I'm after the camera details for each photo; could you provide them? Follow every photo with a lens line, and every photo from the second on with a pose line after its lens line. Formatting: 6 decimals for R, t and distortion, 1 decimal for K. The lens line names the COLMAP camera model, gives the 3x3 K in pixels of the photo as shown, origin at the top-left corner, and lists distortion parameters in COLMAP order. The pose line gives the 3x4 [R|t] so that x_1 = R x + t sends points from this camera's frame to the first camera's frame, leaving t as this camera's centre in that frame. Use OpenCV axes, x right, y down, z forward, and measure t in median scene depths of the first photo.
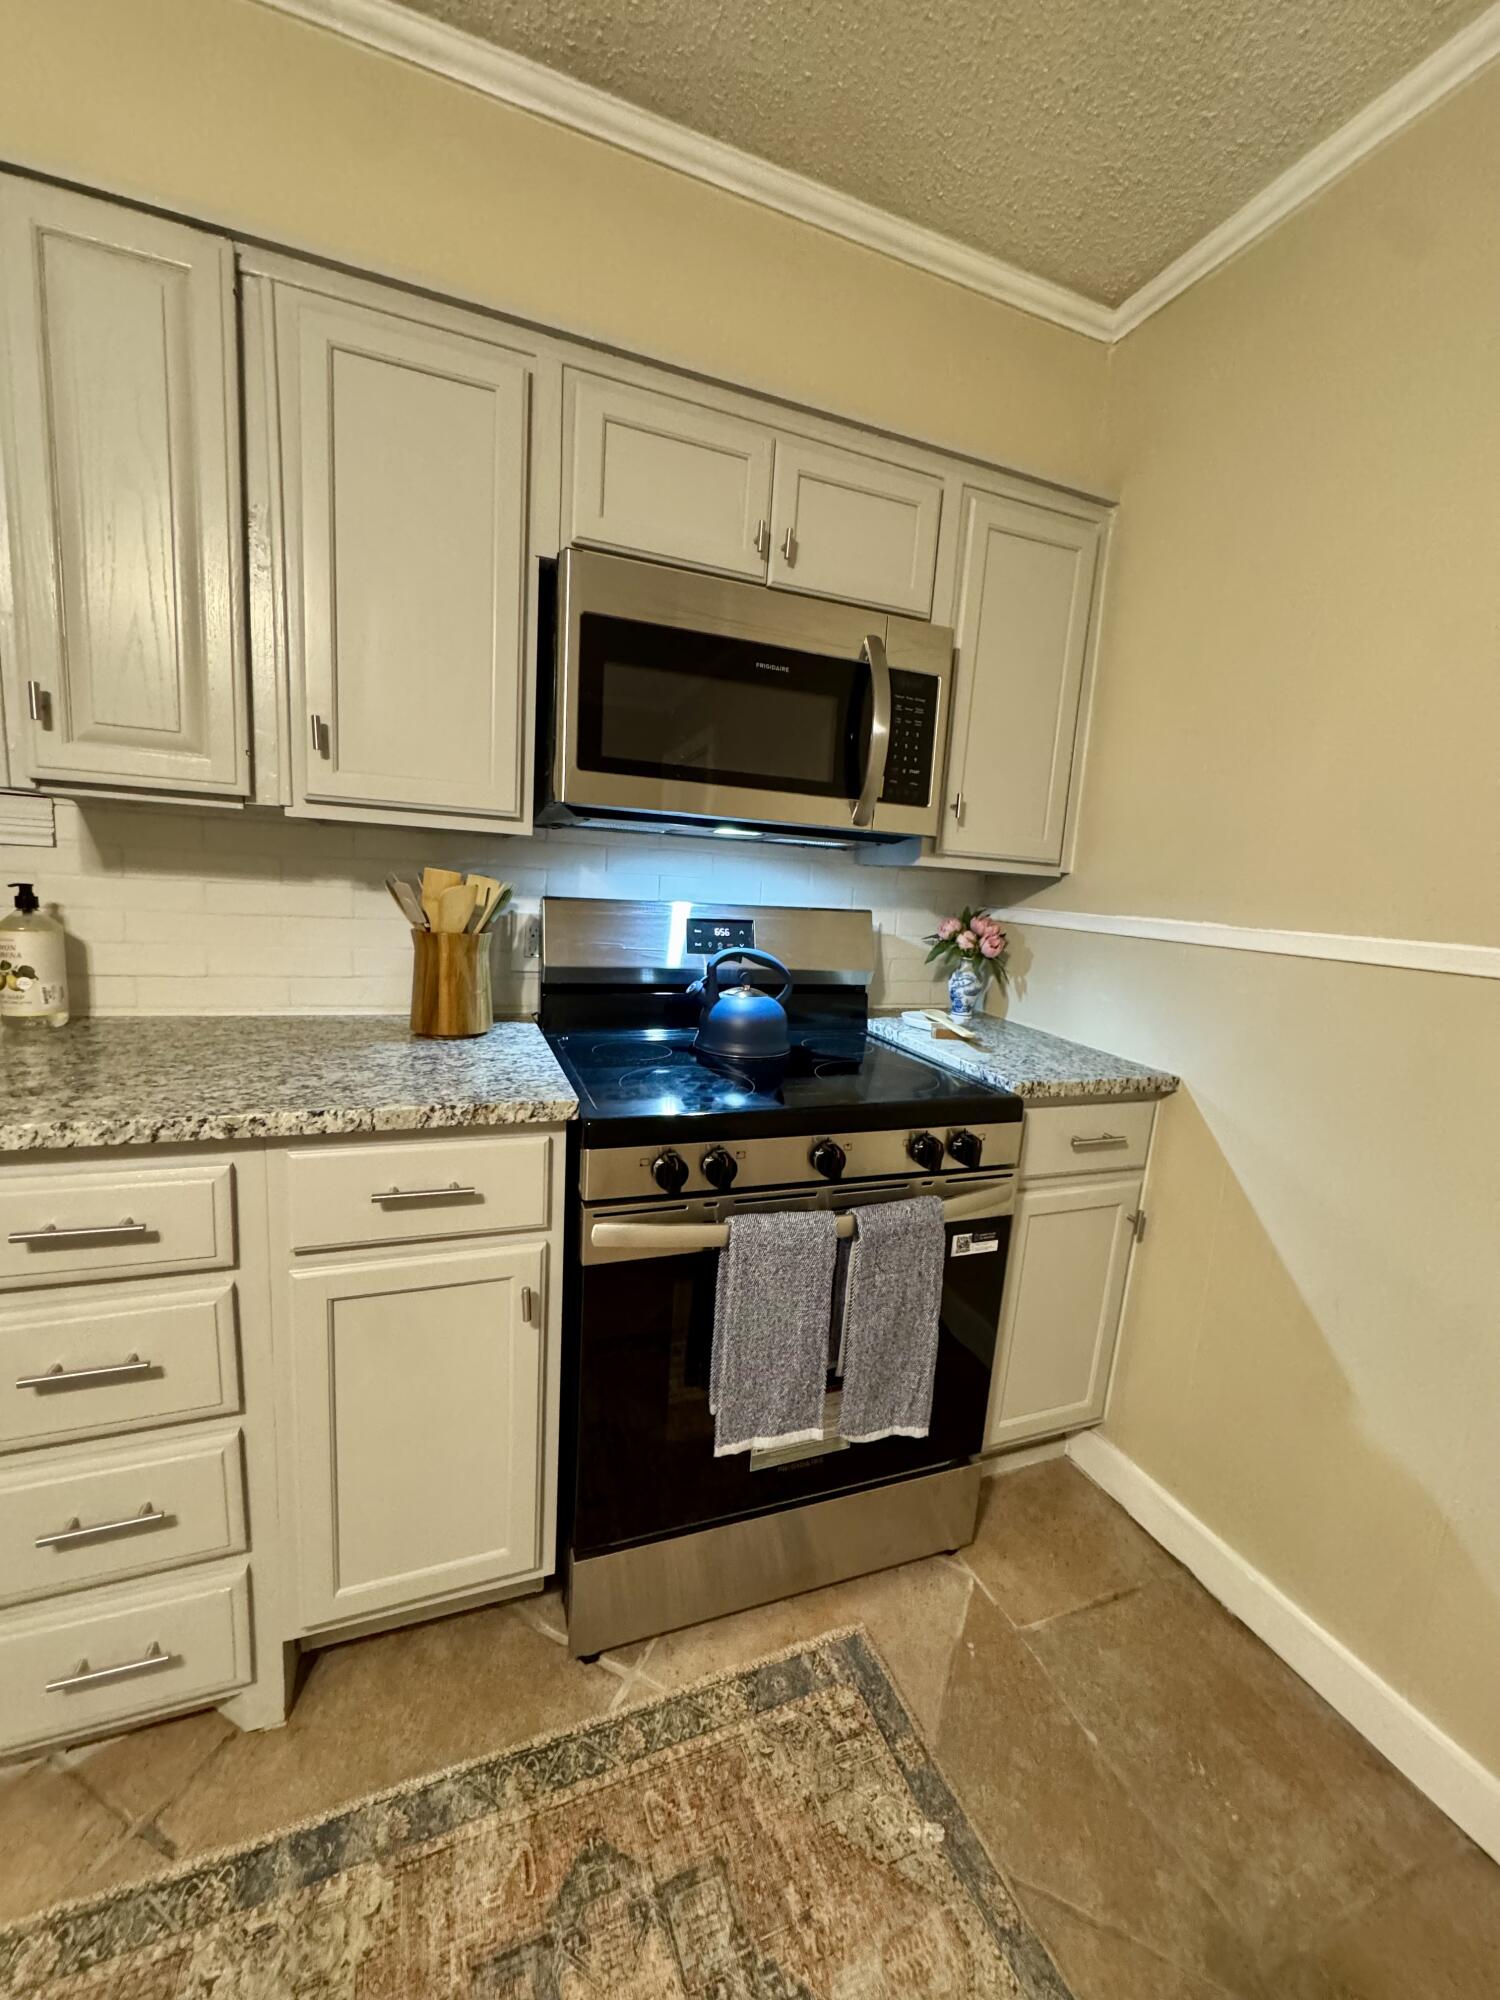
lens RADIAL K [[793.8, 0, 754.9], [0, 793.8, 1001.7], [0, 0, 1]] dist [-0.002542, 0.000352]
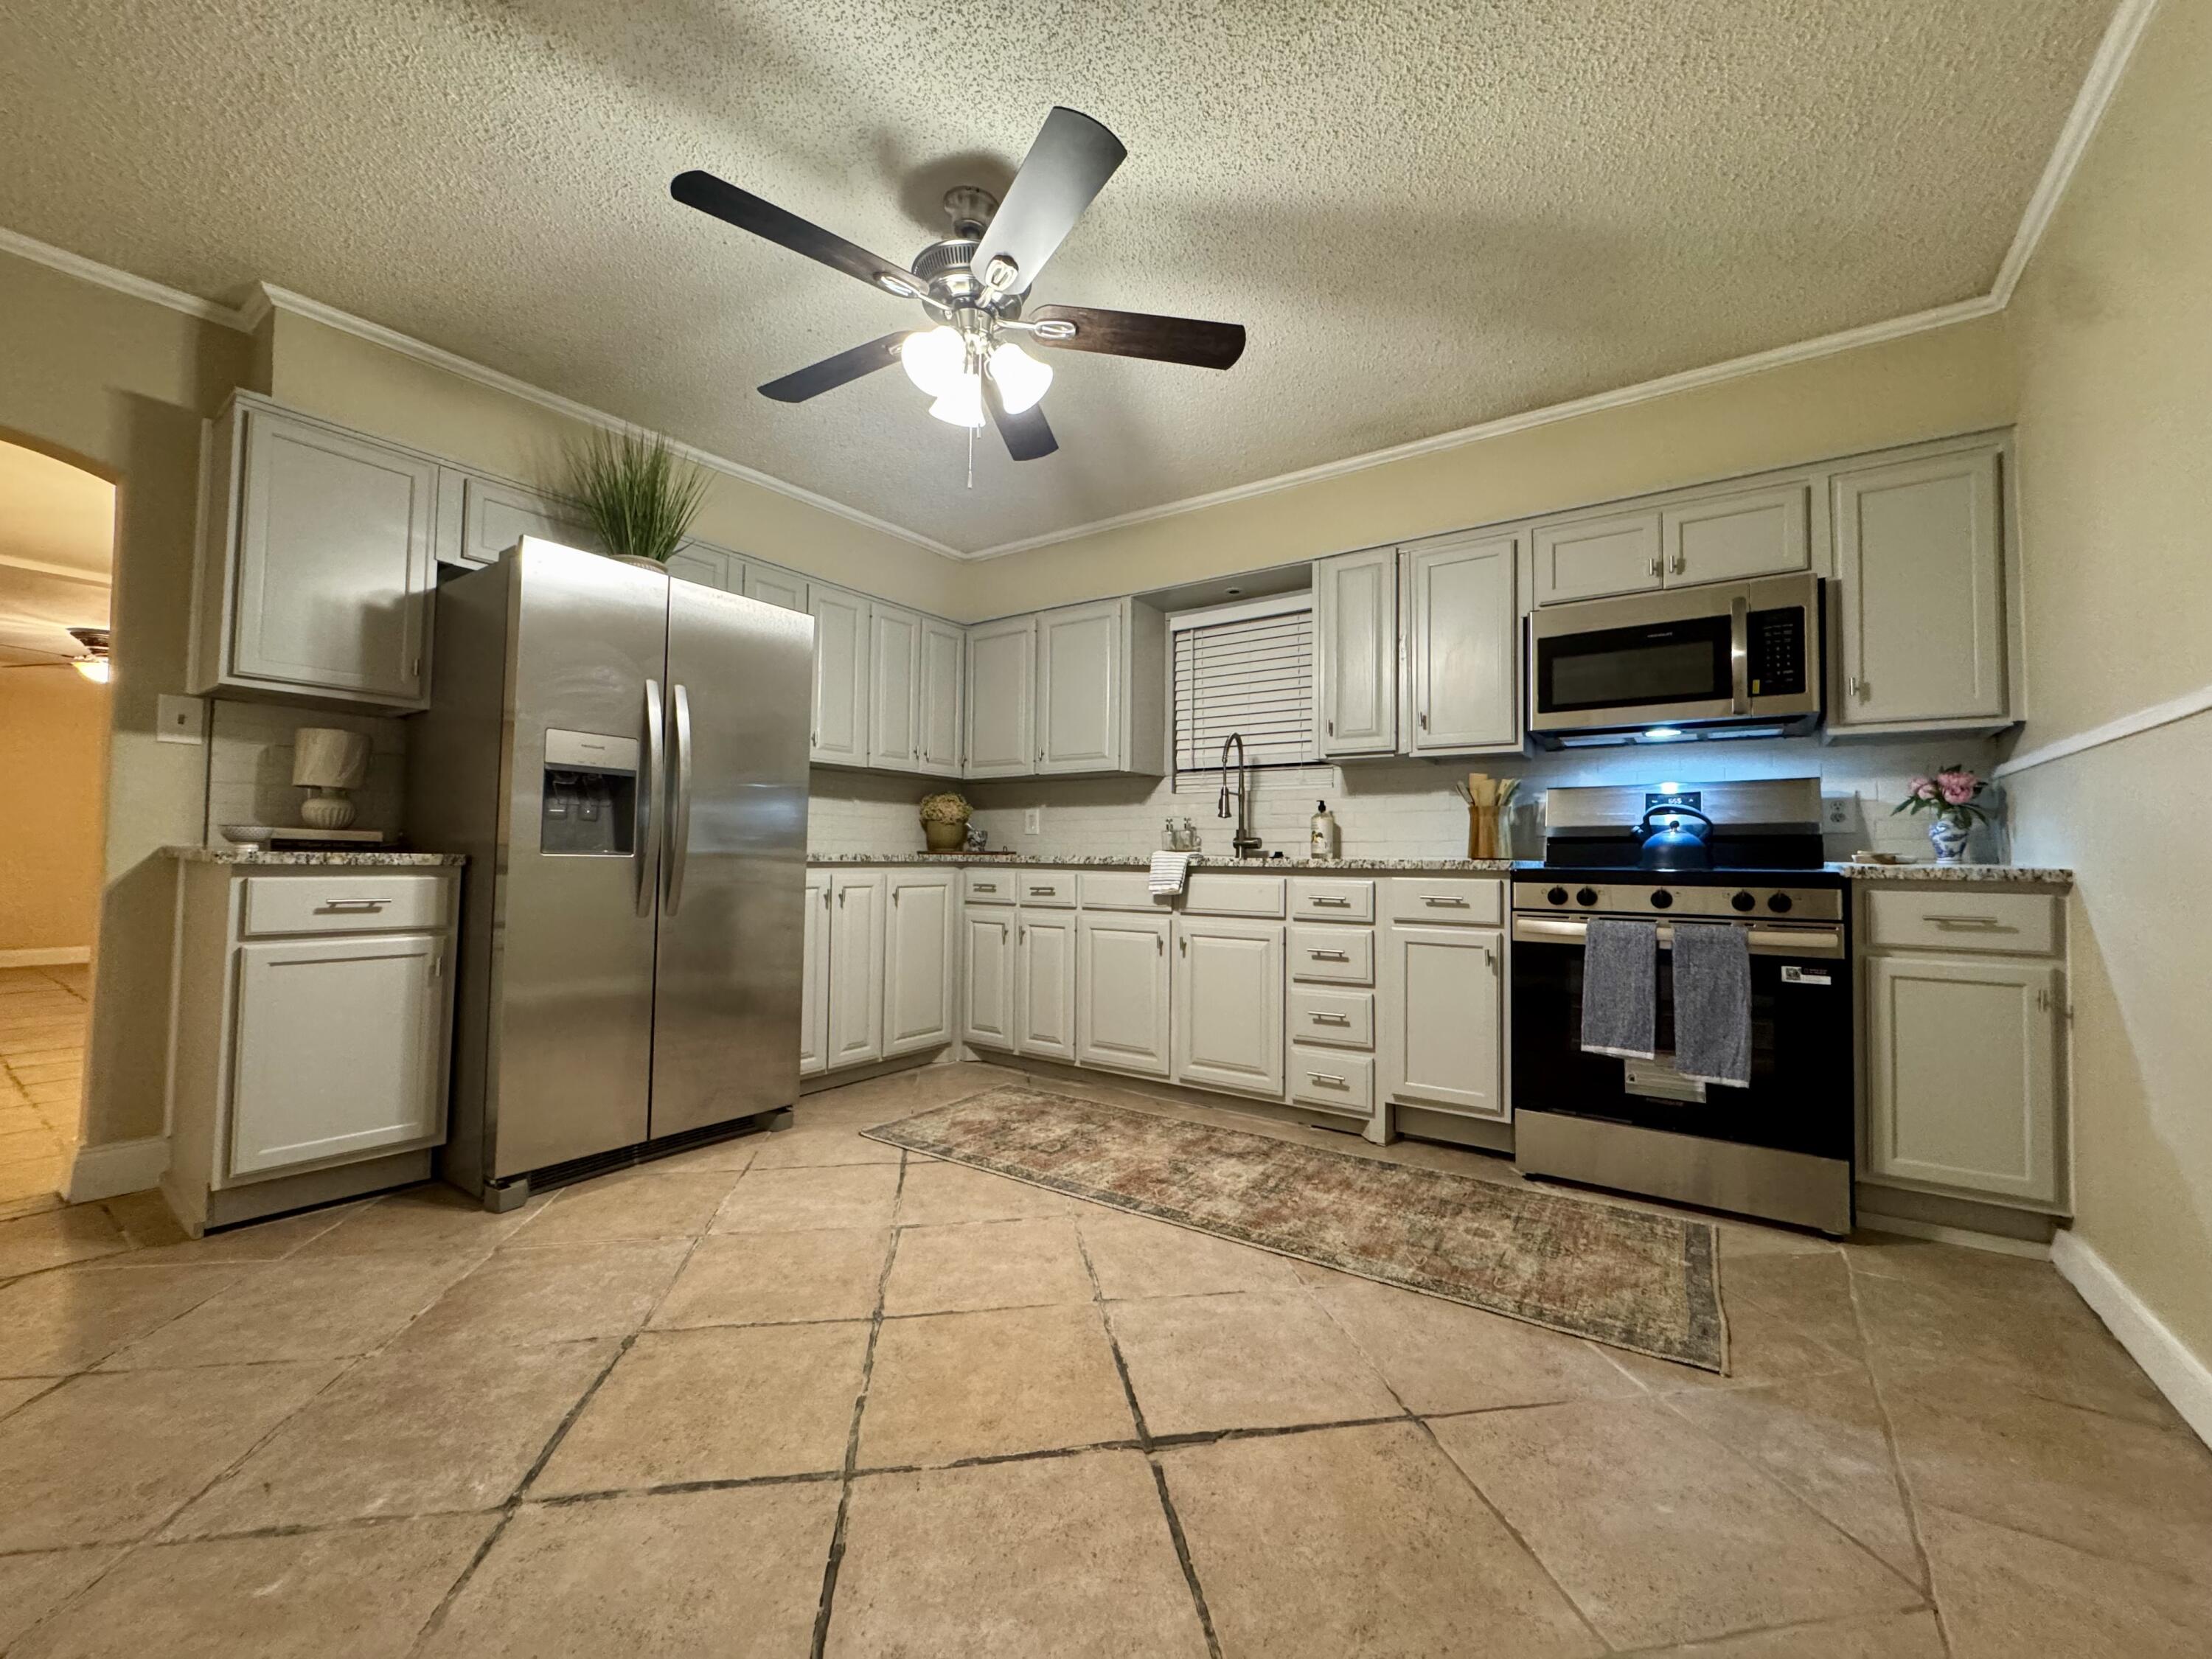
lens RADIAL K [[877.9, 0, 1104.5], [0, 877.9, 824.5], [0, 0, 1]] dist [-0.002542, 0.000352]
pose [[0.548983, -0.088667, -0.831117, 0.924678], [-0.108033, 0.978489, -0.175750, 0.453801], [0.828822, 0.186272, 0.527595, -0.943185]]
